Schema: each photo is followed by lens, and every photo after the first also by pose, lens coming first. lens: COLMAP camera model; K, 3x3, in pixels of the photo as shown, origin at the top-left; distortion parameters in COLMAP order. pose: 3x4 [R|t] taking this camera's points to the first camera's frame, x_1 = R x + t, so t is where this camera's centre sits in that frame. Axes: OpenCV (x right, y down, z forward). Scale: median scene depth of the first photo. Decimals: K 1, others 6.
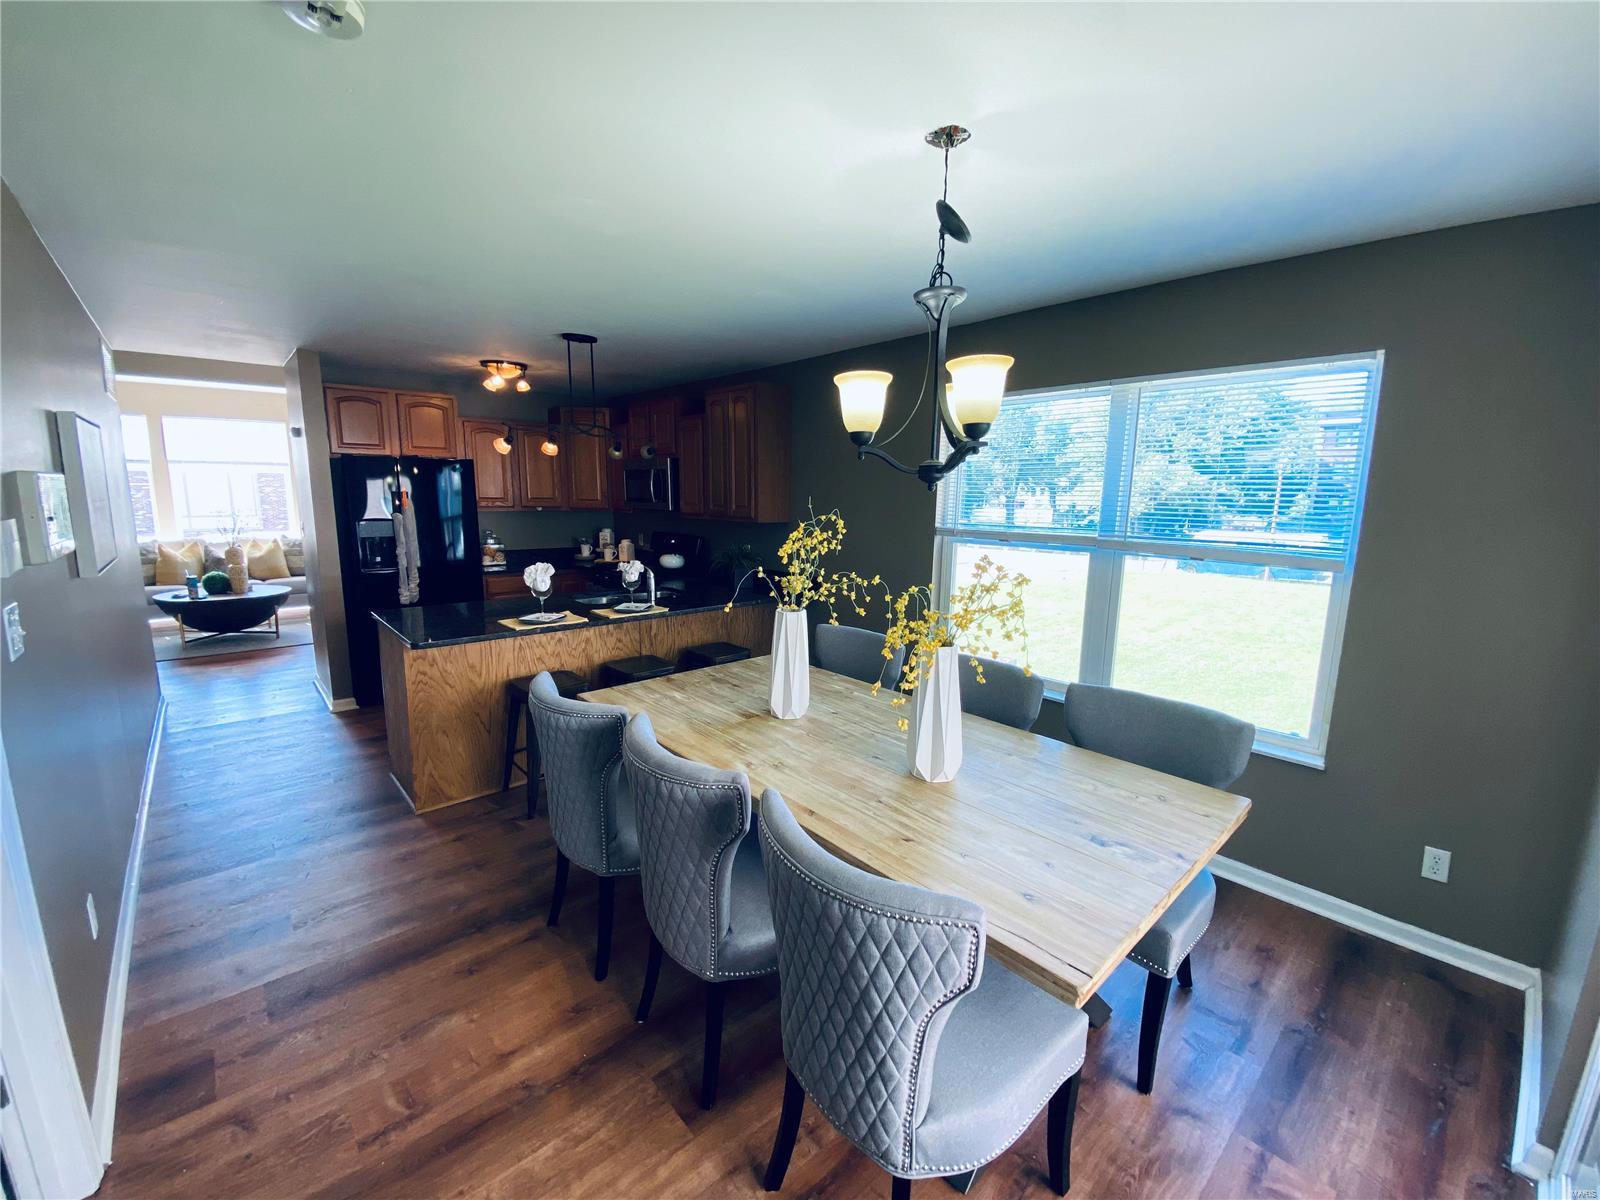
lens RADIAL K [[647.3, 0, 800.0], [0, 647.3, 600.0], [0, 0, 1]] dist [0.036784, -0.031351]
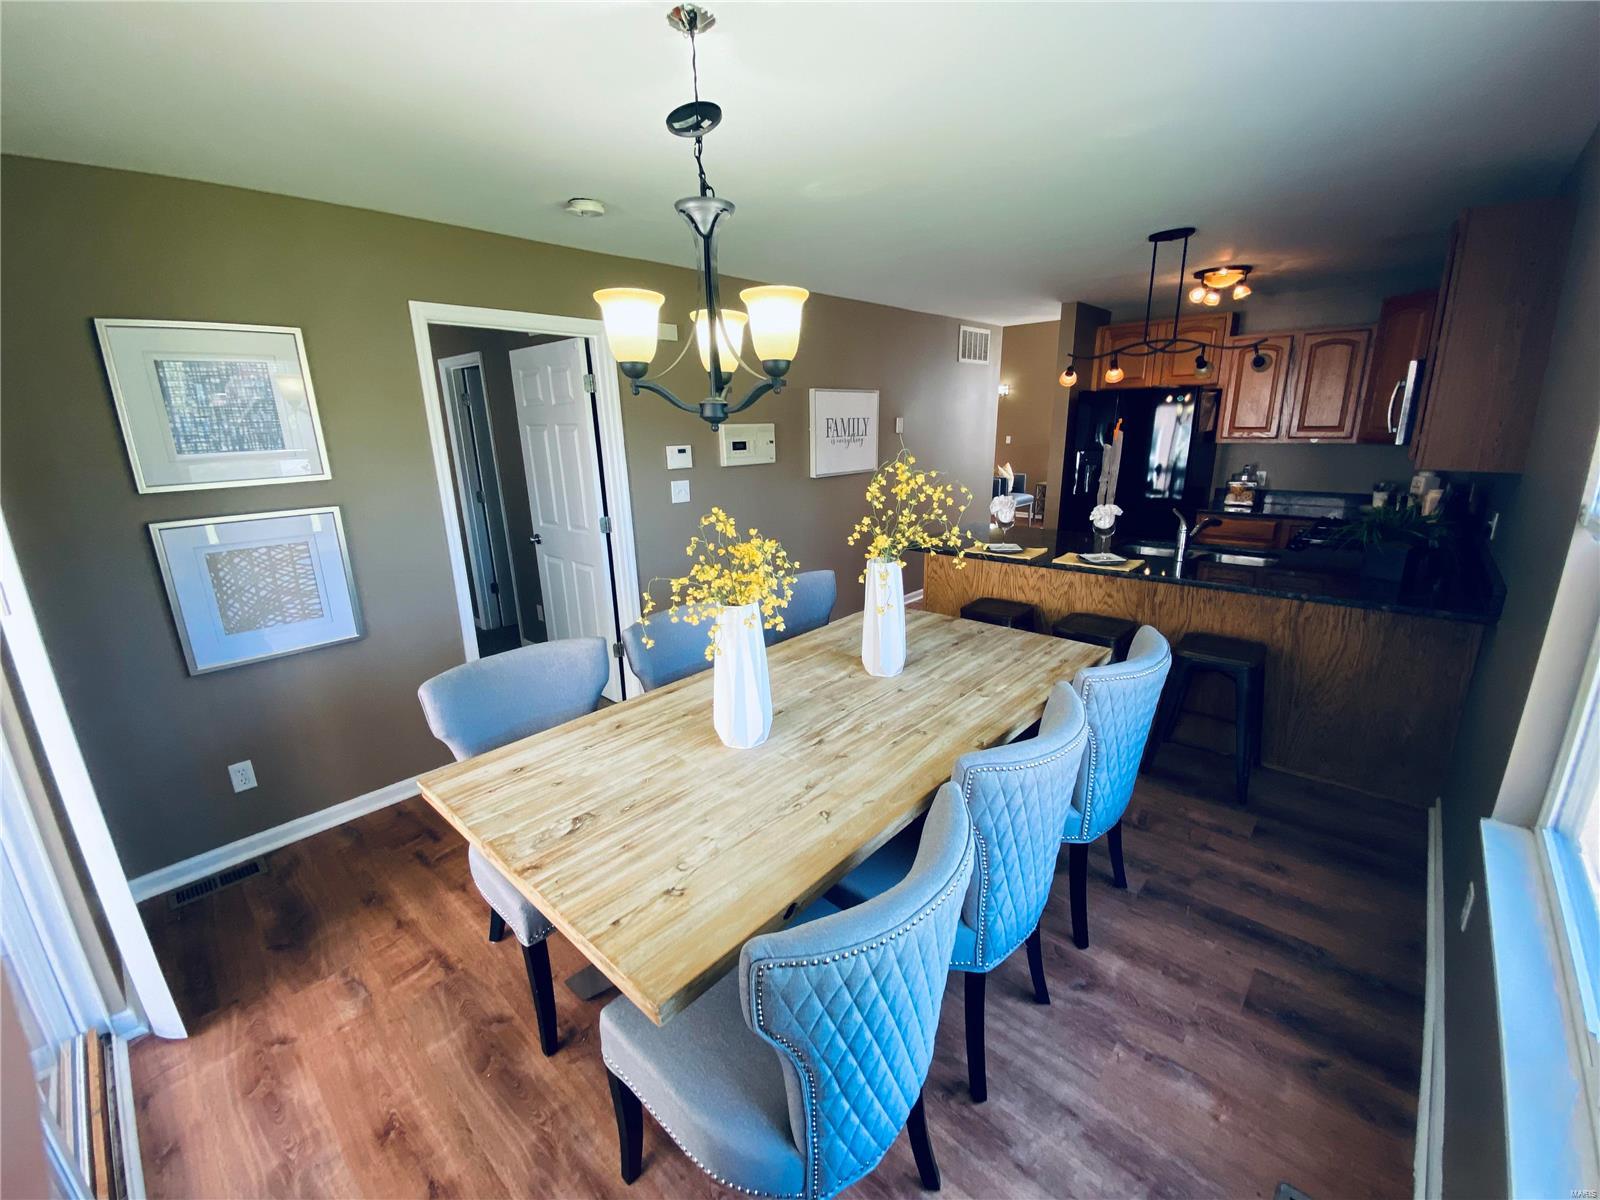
lens RADIAL K [[647.3, 0, 800.0], [0, 647.3, 600.0], [0, 0, 1]] dist [0.036784, -0.031351]
pose [[0.090272, 0.246766, -0.964861, 0.739586], [-0.140533, 0.962279, 0.232957, -0.108041], [0.985952, 0.114565, 0.121546, 0.653495]]
